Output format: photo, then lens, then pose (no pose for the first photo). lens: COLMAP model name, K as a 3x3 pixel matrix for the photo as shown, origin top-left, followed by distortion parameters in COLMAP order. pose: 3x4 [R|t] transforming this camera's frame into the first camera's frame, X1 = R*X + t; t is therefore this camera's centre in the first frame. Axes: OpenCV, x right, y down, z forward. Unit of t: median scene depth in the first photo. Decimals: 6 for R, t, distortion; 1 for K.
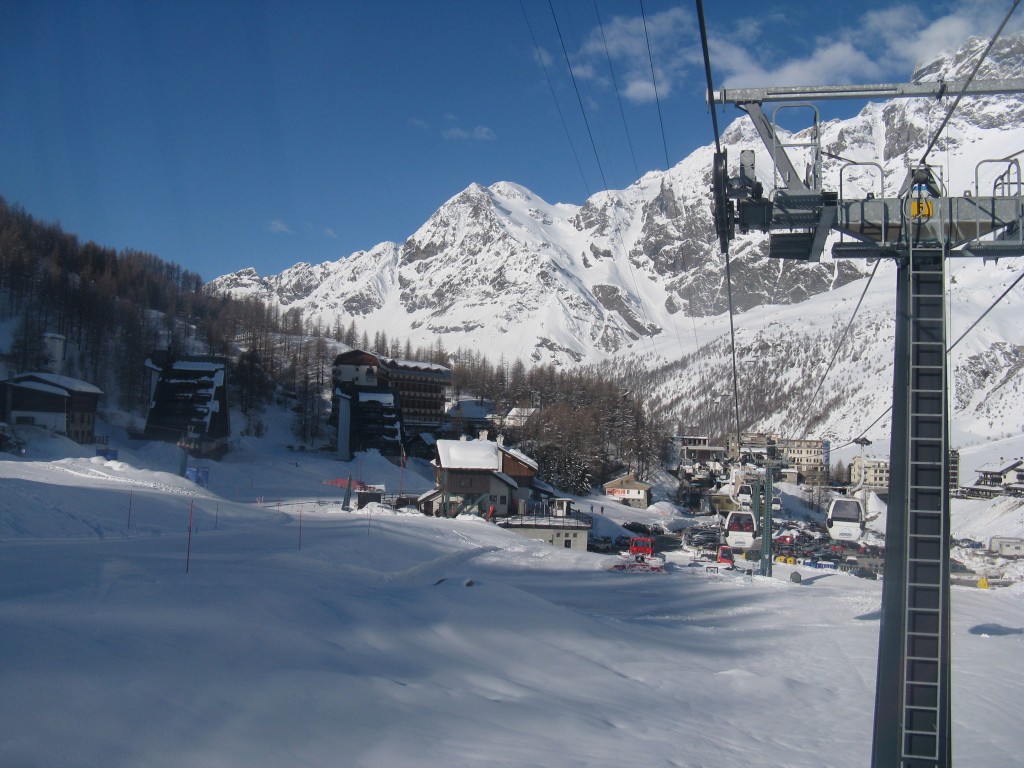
lens RADIAL K [[1038.4, 0, 512.0], [0, 1038.4, 384.0], [0, 0, 1]] dist [-0.213029, 0.255835]
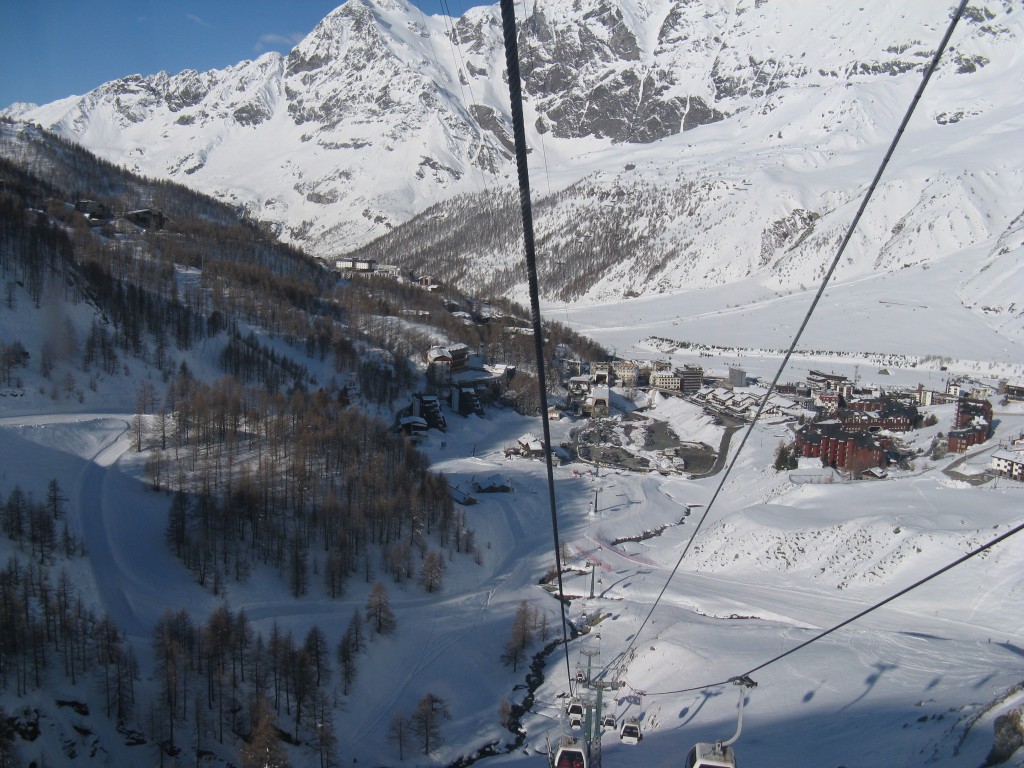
lens RADIAL K [[1038.4, 0, 512.0], [0, 1038.4, 384.0], [0, 0, 1]] dist [-0.213029, 0.255835]
pose [[0.990950, -0.011973, 0.133698, -0.026283], [-0.017228, 0.976433, 0.215134, -0.041286], [-0.133123, -0.215490, 0.967389, -0.117656]]
